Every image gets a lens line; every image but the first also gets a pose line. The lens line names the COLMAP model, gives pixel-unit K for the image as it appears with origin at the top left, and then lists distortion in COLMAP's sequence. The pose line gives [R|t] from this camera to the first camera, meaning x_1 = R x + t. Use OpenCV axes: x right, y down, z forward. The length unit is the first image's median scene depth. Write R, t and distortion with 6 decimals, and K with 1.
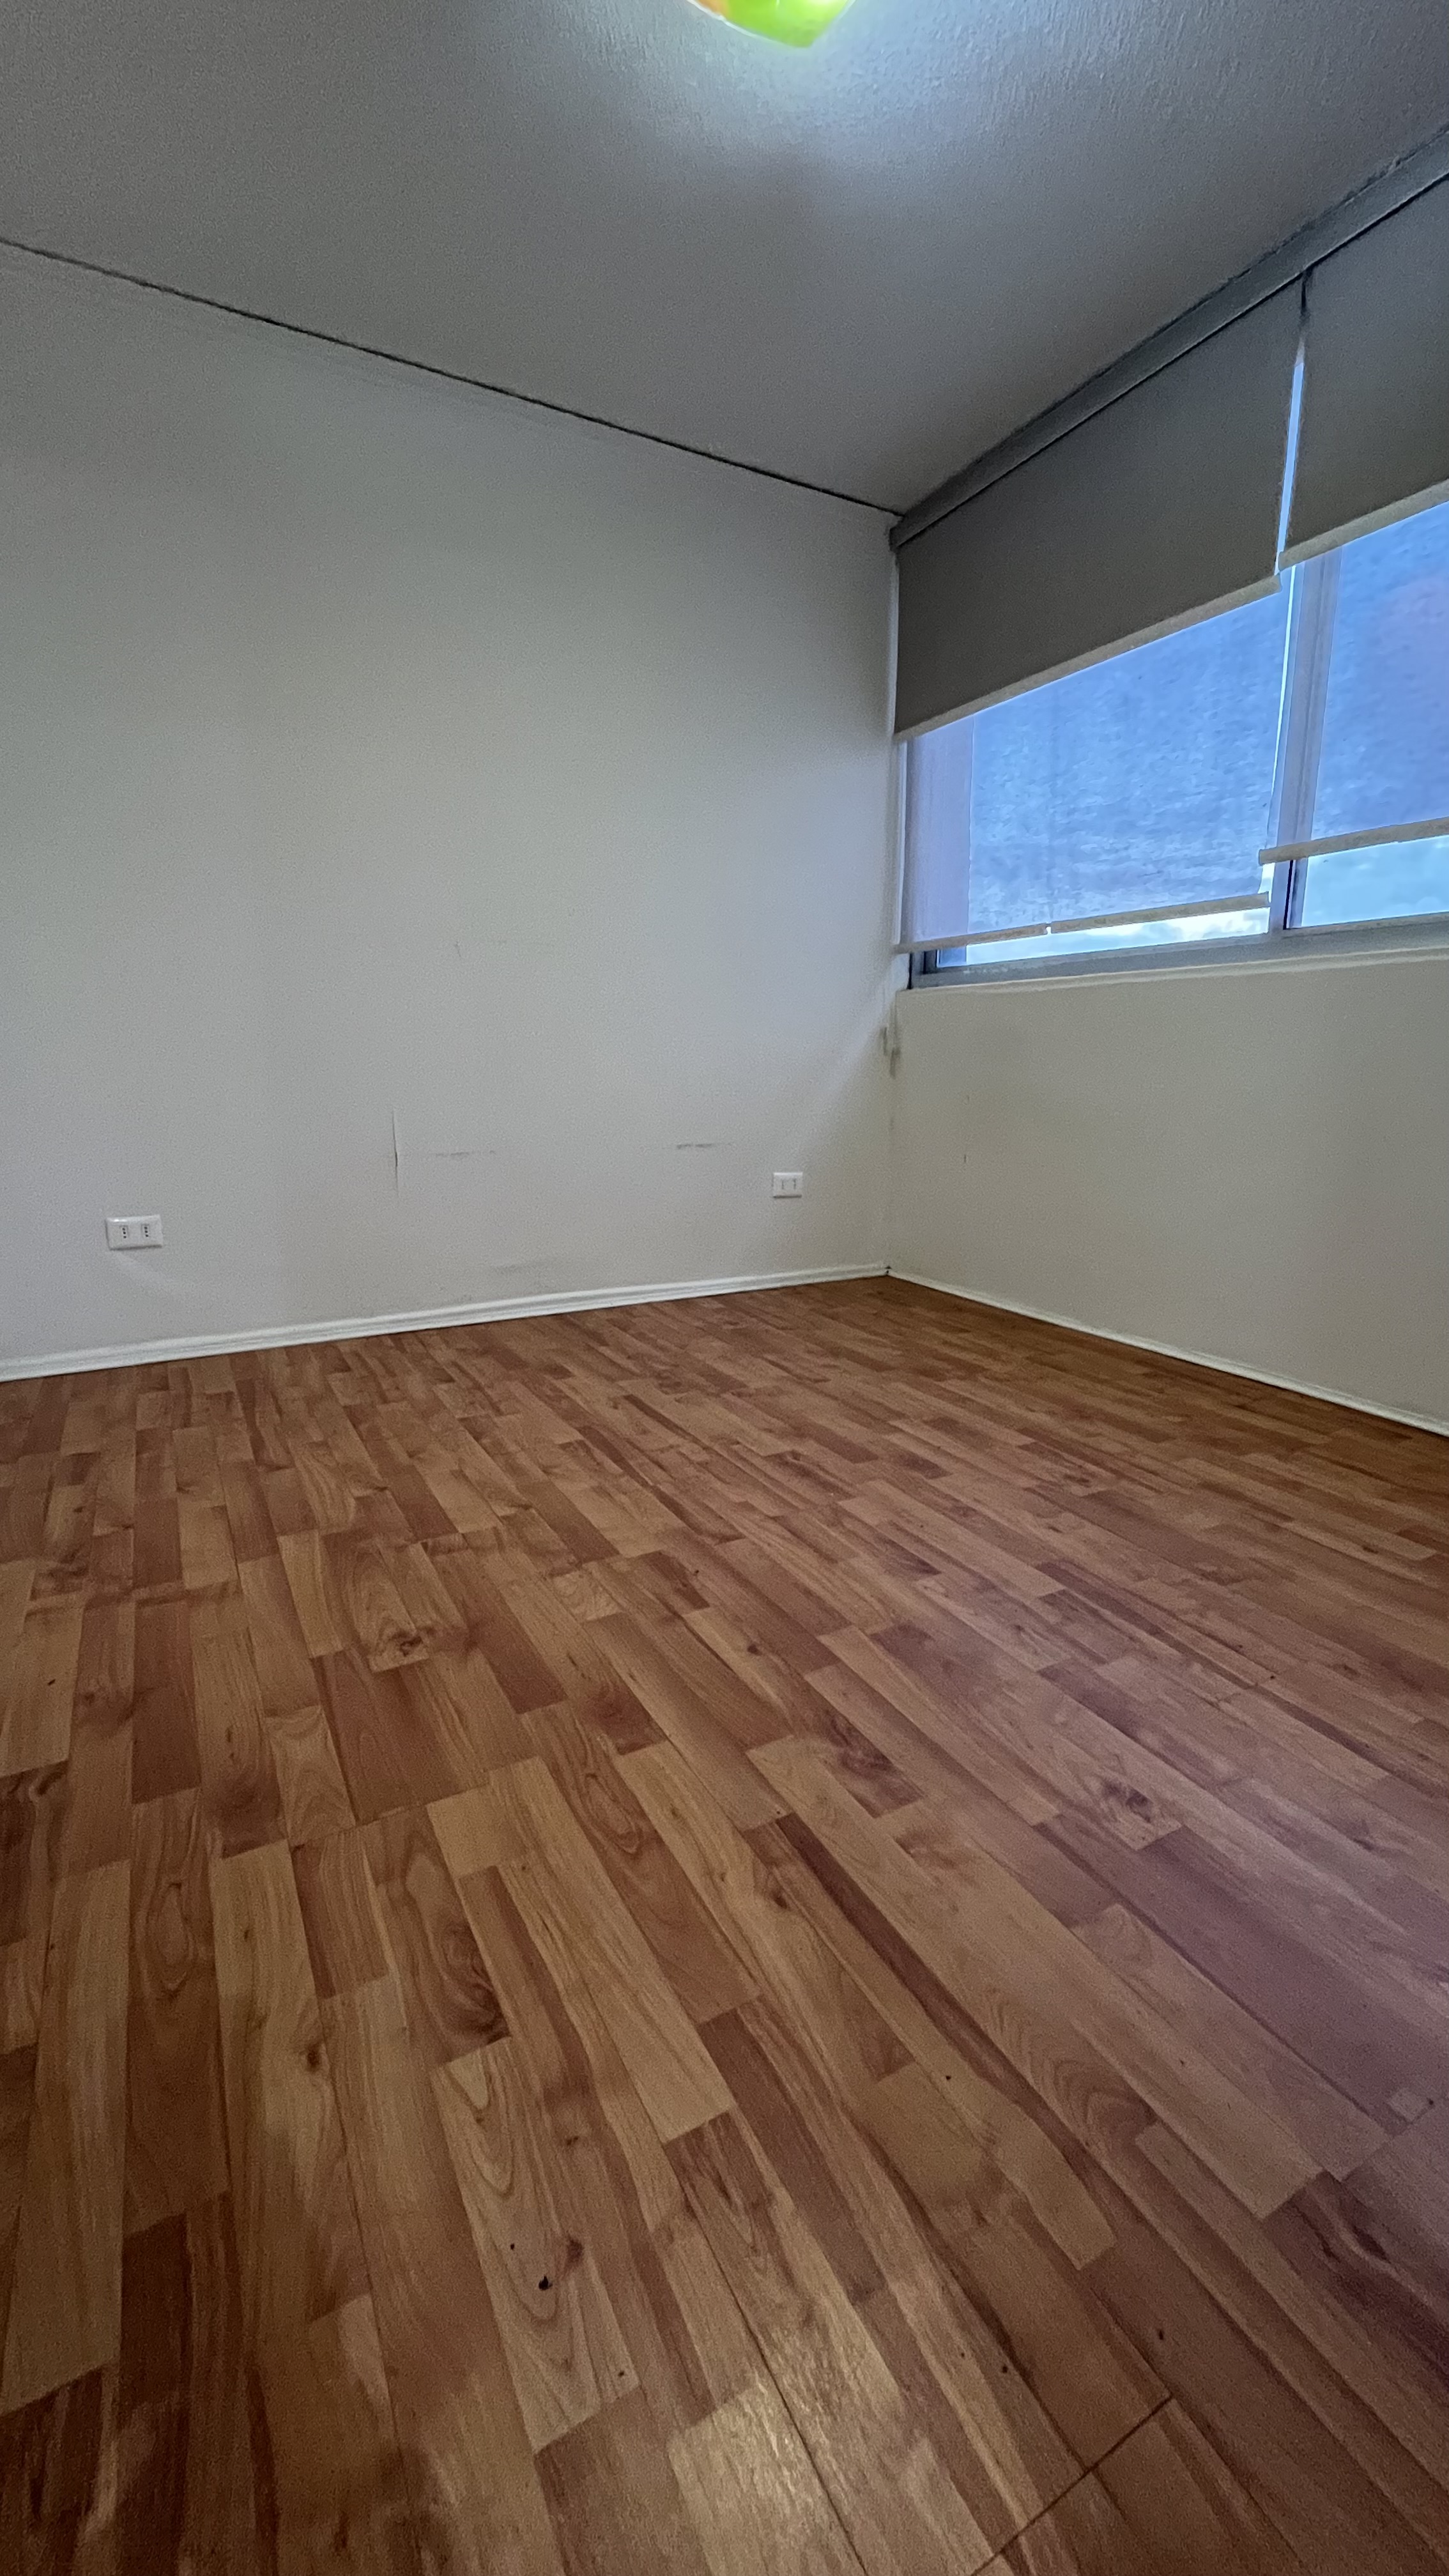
lens RADIAL K [[1044.5, 0, 735.4], [0, 1044.5, 1283.6], [0, 0, 1]] dist [0.000301, -0.000065]
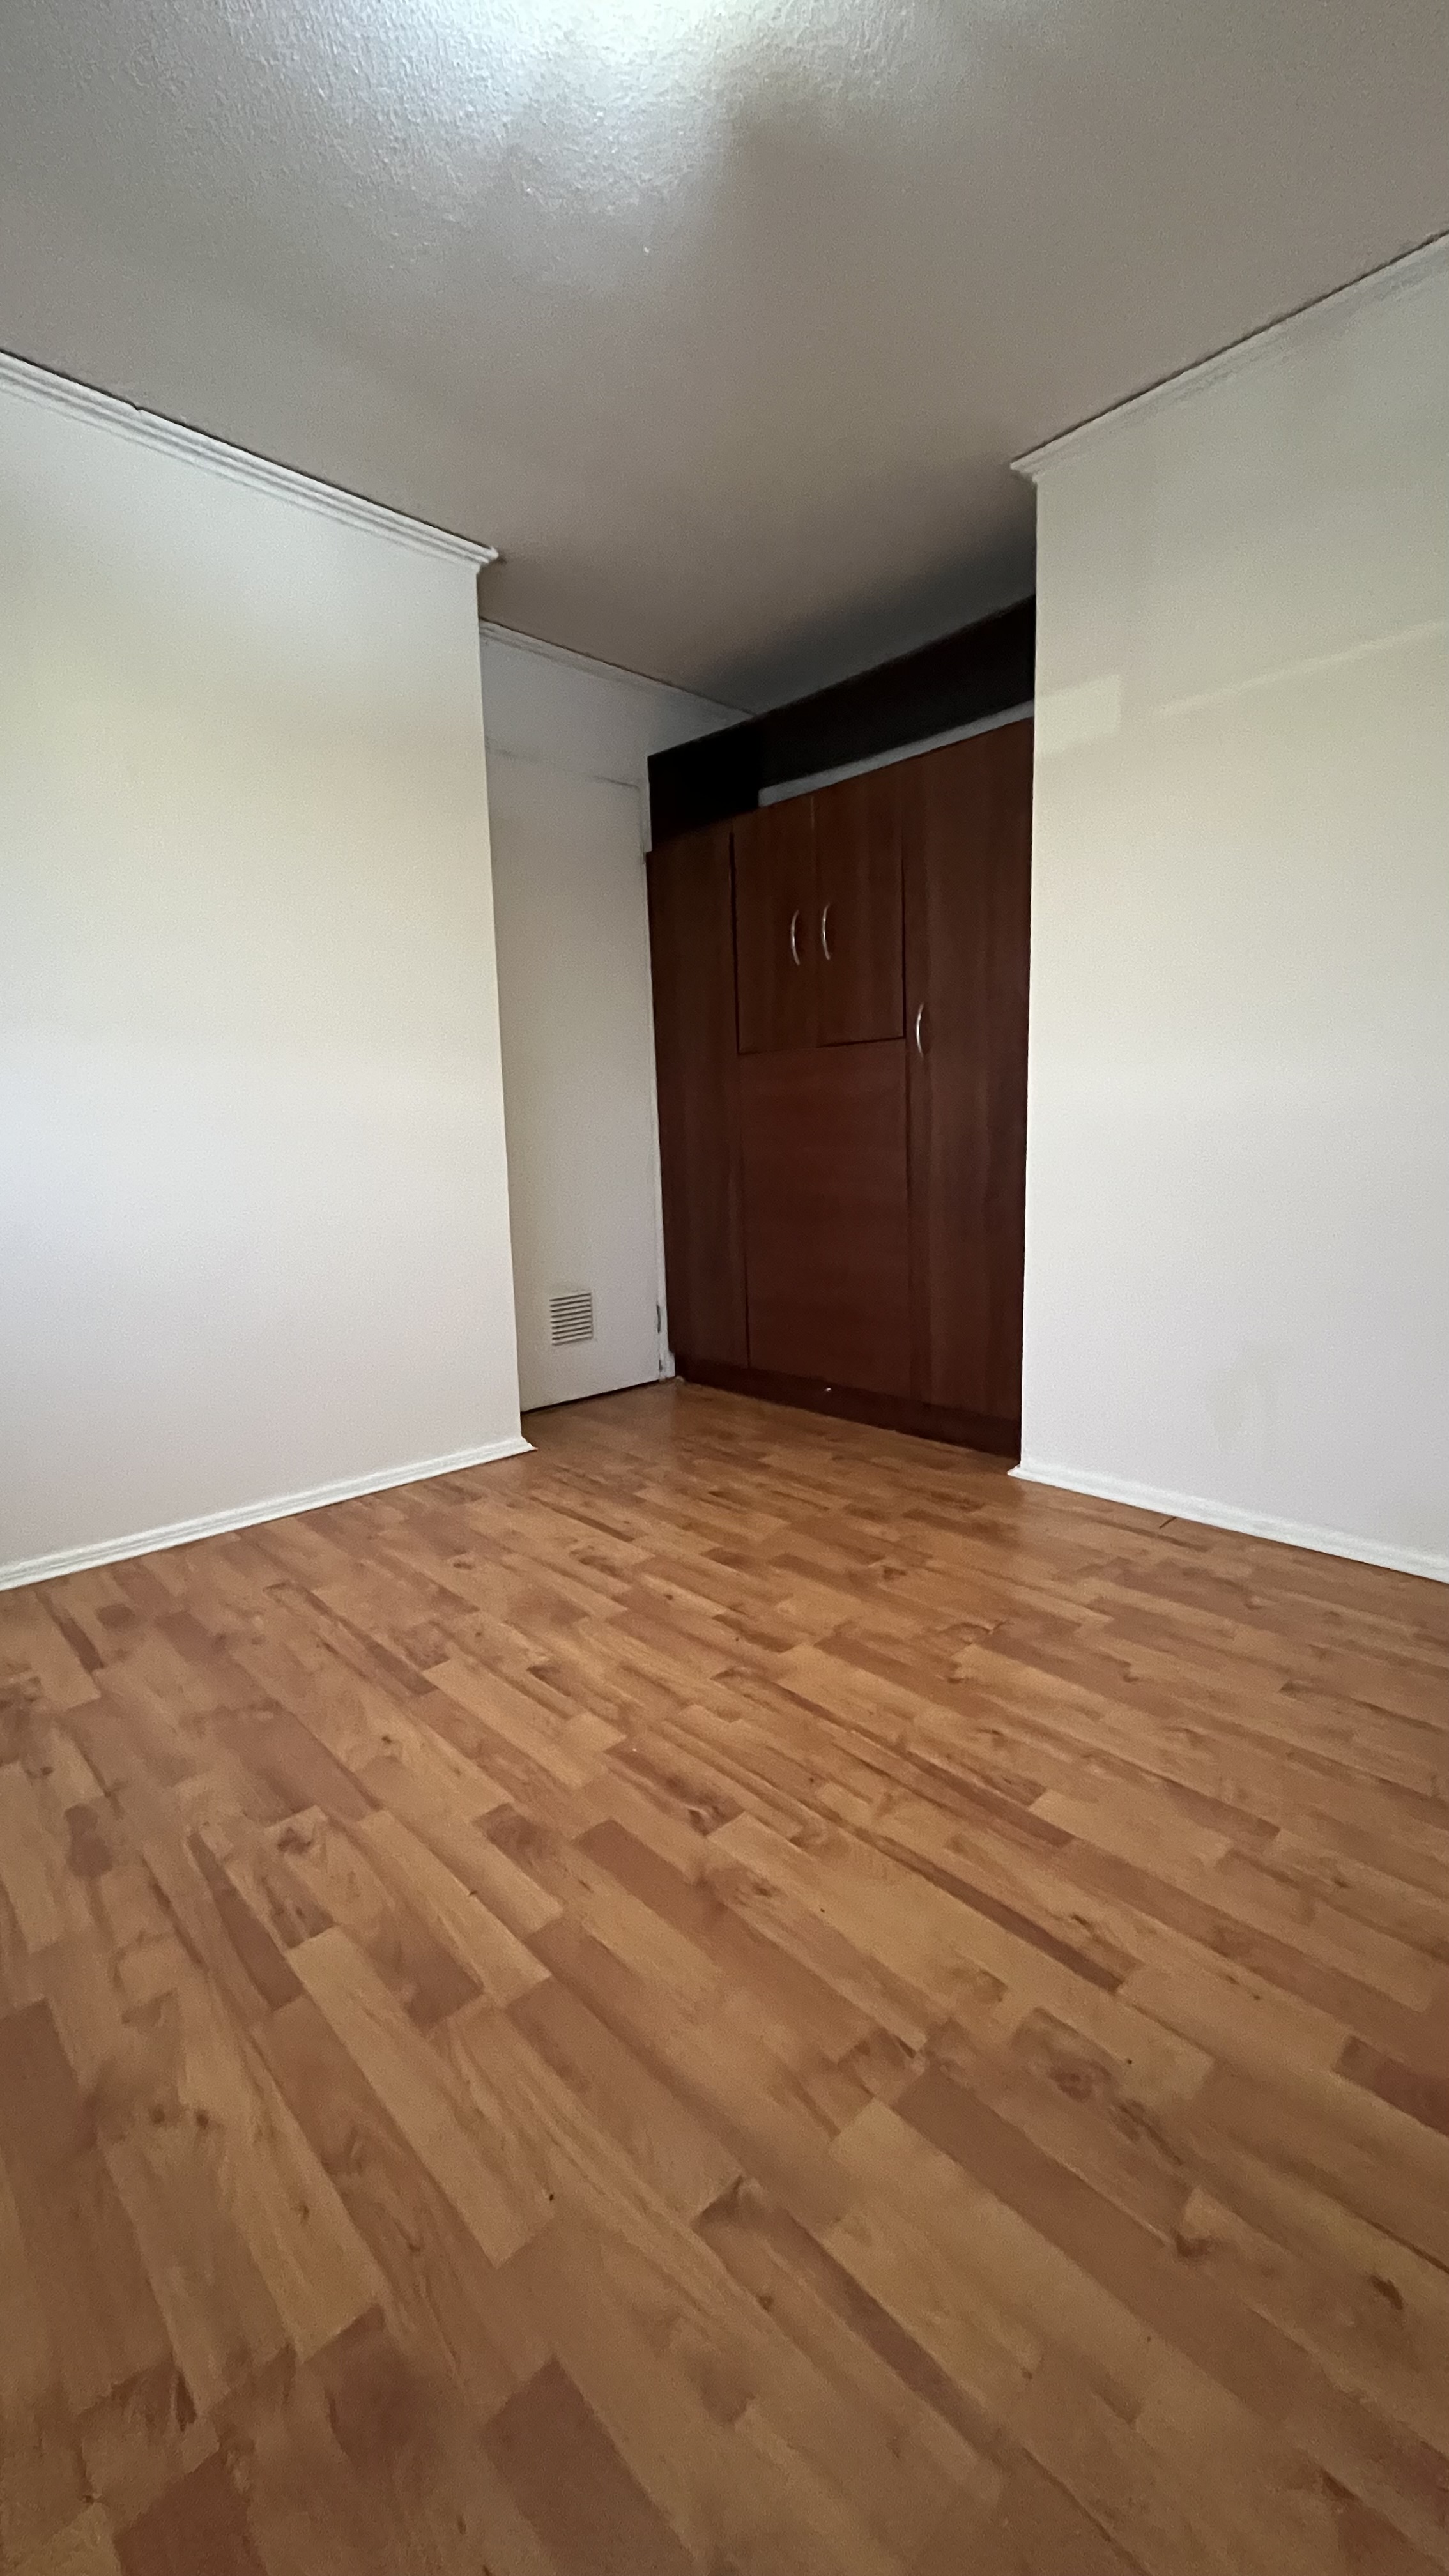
lens RADIAL K [[1044.5, 0, 735.4], [0, 1044.5, 1283.6], [0, 0, 1]] dist [0.000301, -0.000065]
pose [[-0.966907, 0.061809, -0.247528, 0.213960], [-0.028883, 0.937452, 0.346913, -0.472101], [0.253488, 0.342582, -0.904644, 1.782443]]
